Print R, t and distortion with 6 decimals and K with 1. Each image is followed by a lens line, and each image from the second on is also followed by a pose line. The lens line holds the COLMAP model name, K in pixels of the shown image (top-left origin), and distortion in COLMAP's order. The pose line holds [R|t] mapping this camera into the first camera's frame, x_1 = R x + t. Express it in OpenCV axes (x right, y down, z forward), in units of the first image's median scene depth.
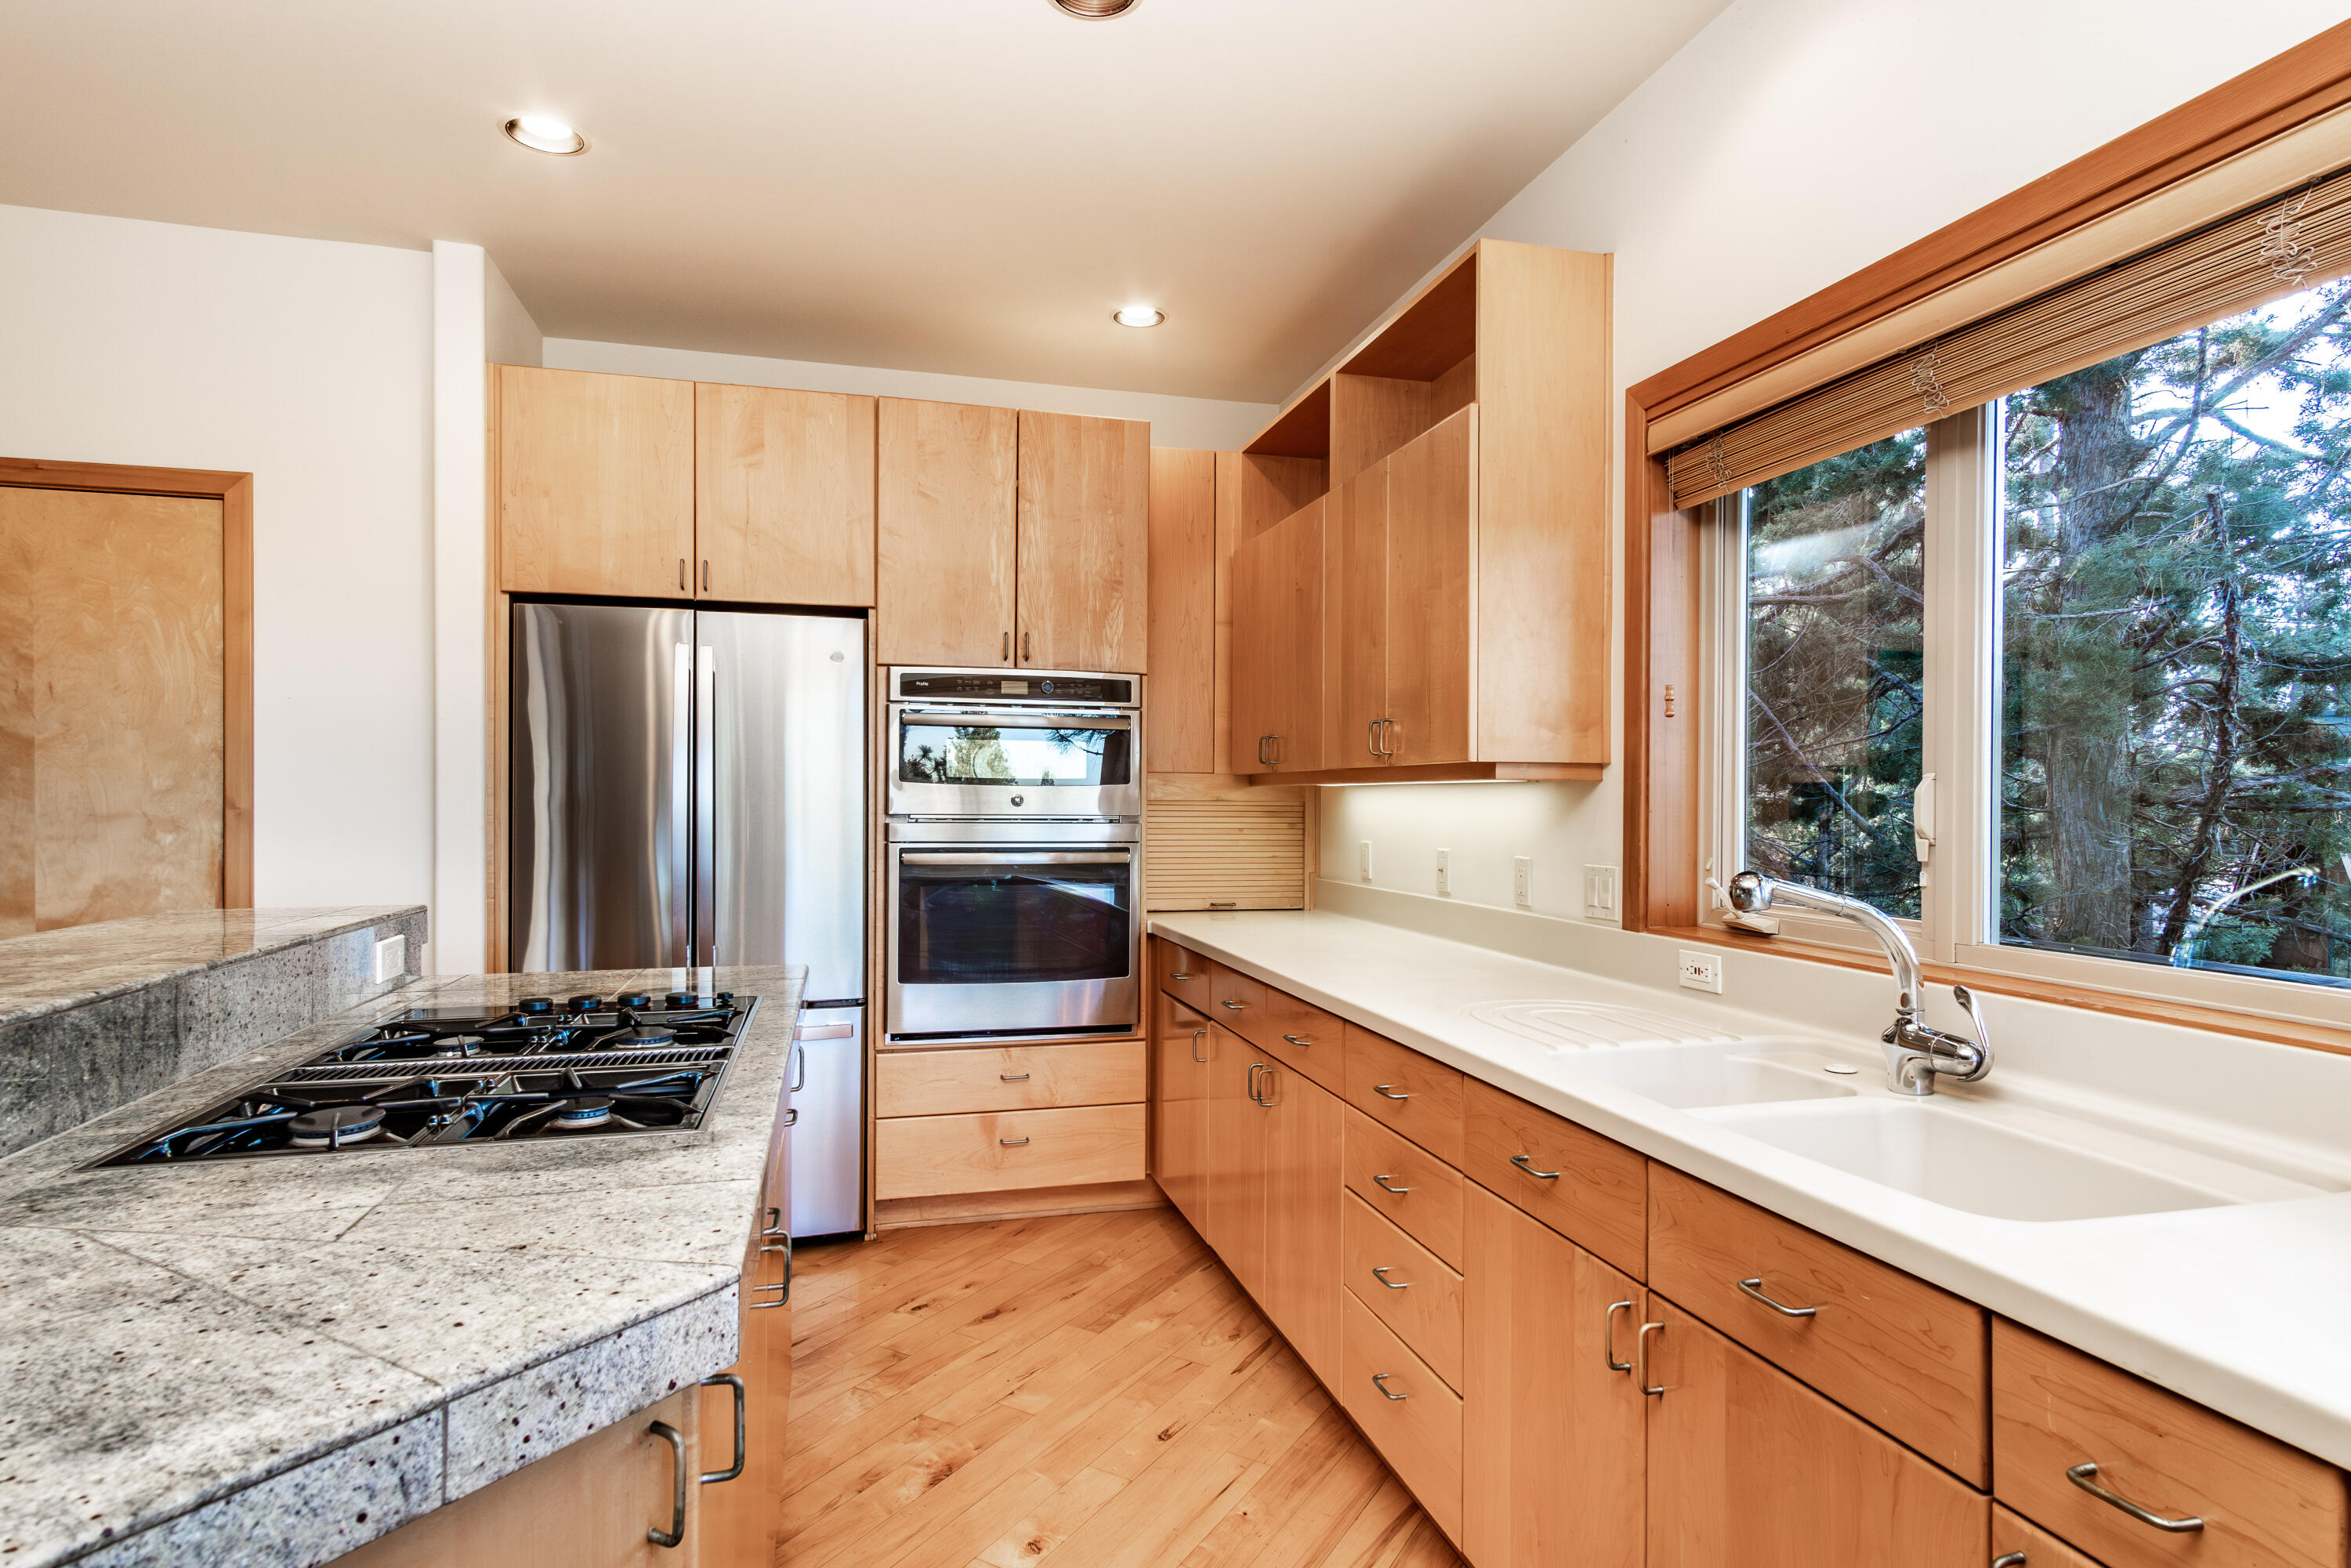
lens RADIAL K [[1275.6, 0, 1166.6], [0, 1275.6, 796.3], [0, 0, 1]] dist [0.008150, 0.001996]
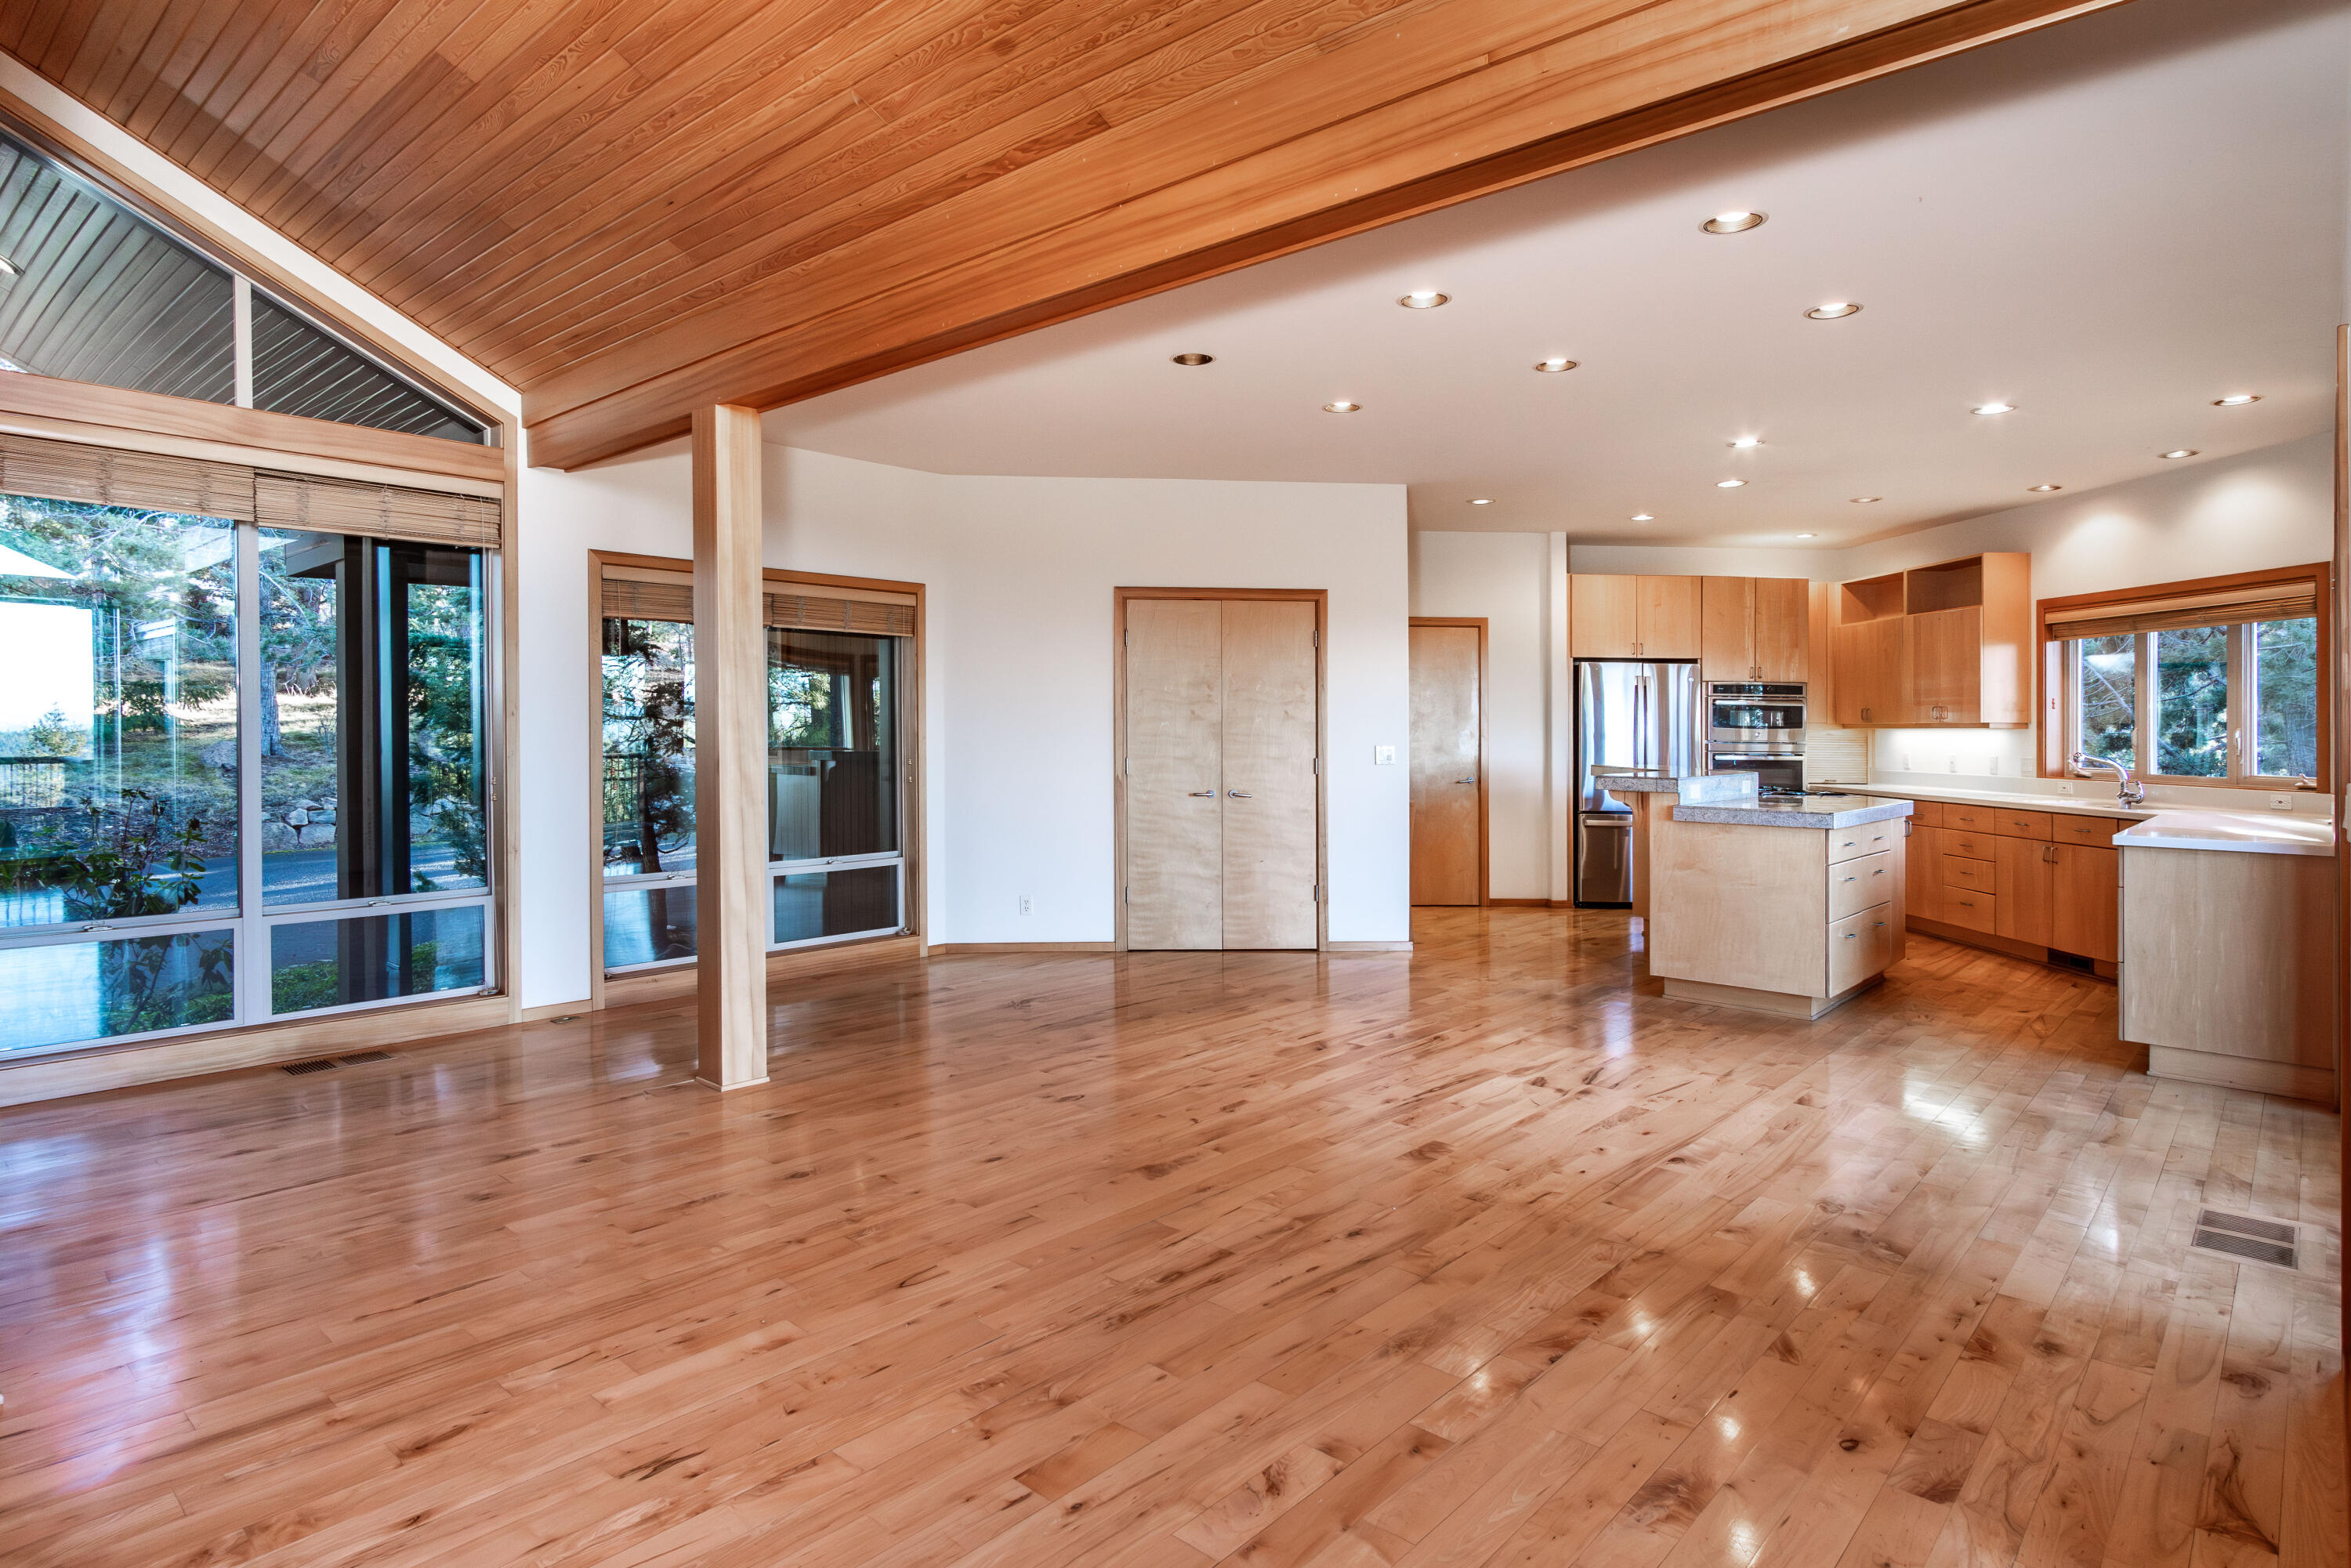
lens RADIAL K [[1275.6, 0, 1194.9], [0, 1275.6, 715.3], [0, 0, 1]] dist [0.008150, 0.001996]
pose [[0.980386, 0.001509, -0.197083, -0.800872], [-0.004720, 0.999864, -0.015820, 0.010623], [0.197033, 0.016440, 0.980259, -1.894737]]
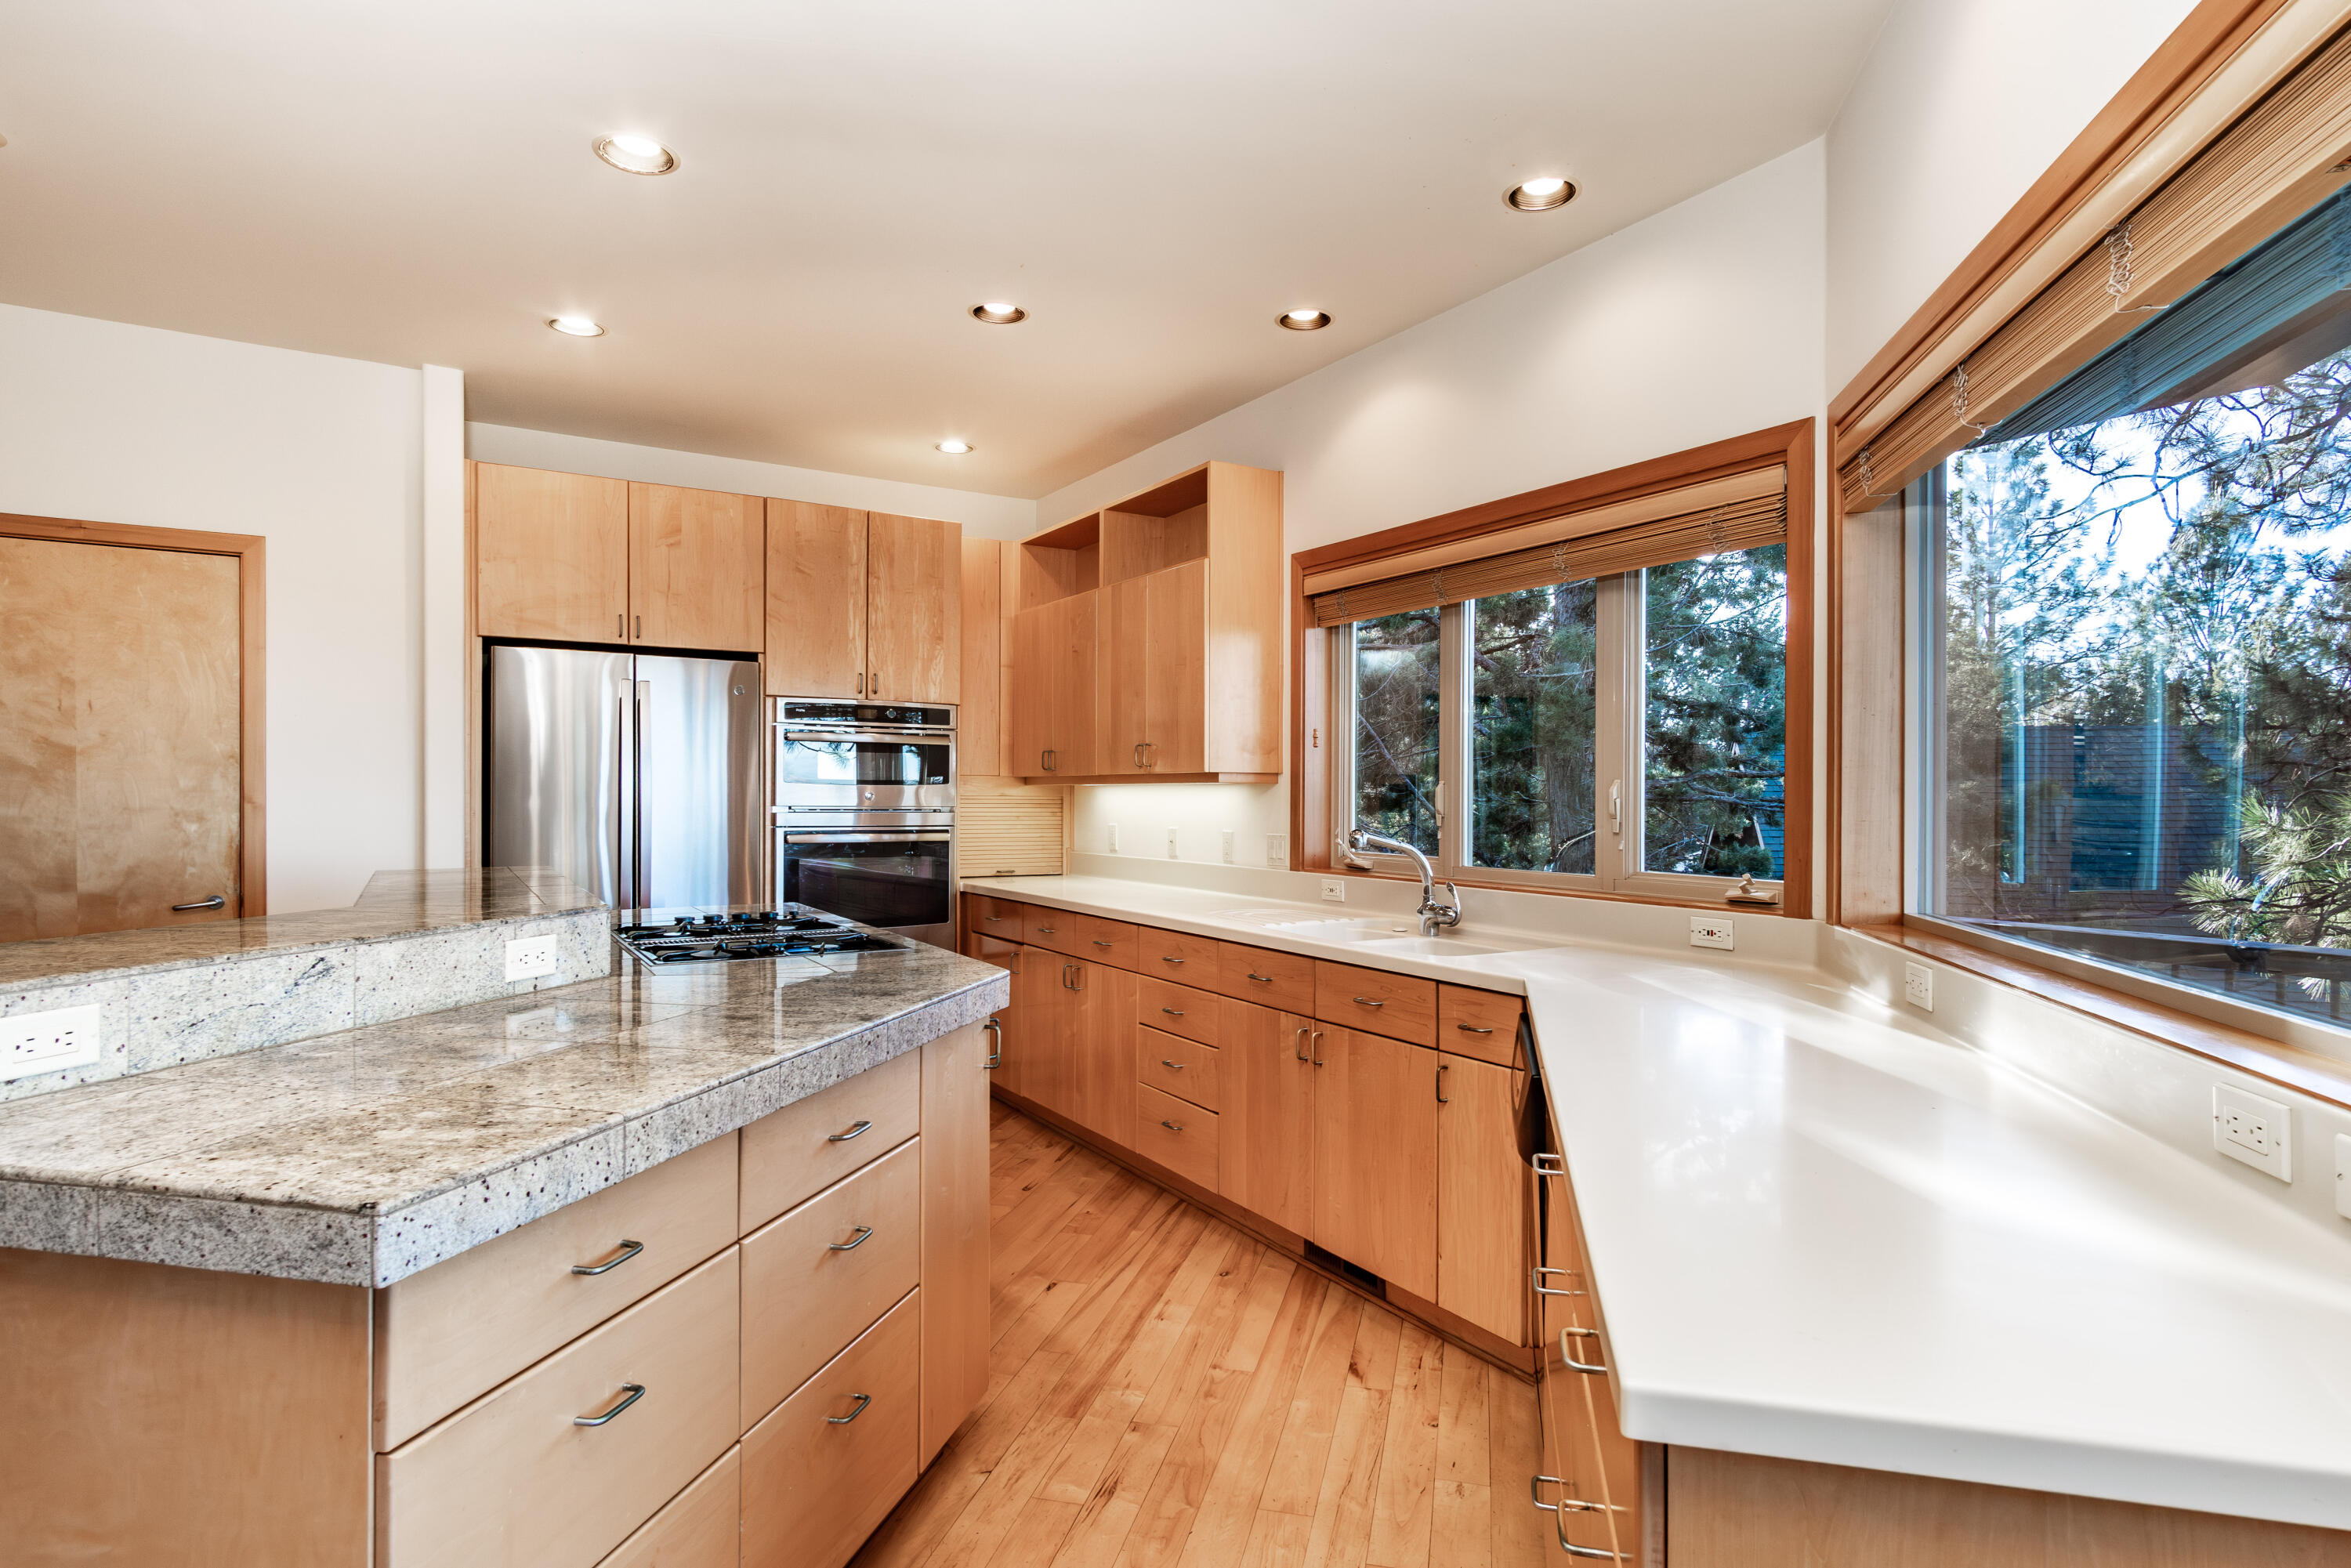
lens RADIAL K [[1275.6, 0, 1186.8], [0, 1275.6, 794.2], [0, 0, 1]] dist [0.008150, 0.001996]
pose [[0.957050, -0.001304, 0.289922, -0.215609], [0.000732, 0.999998, 0.002084, -0.001471], [-0.289924, -0.001783, 0.957048, -0.473388]]
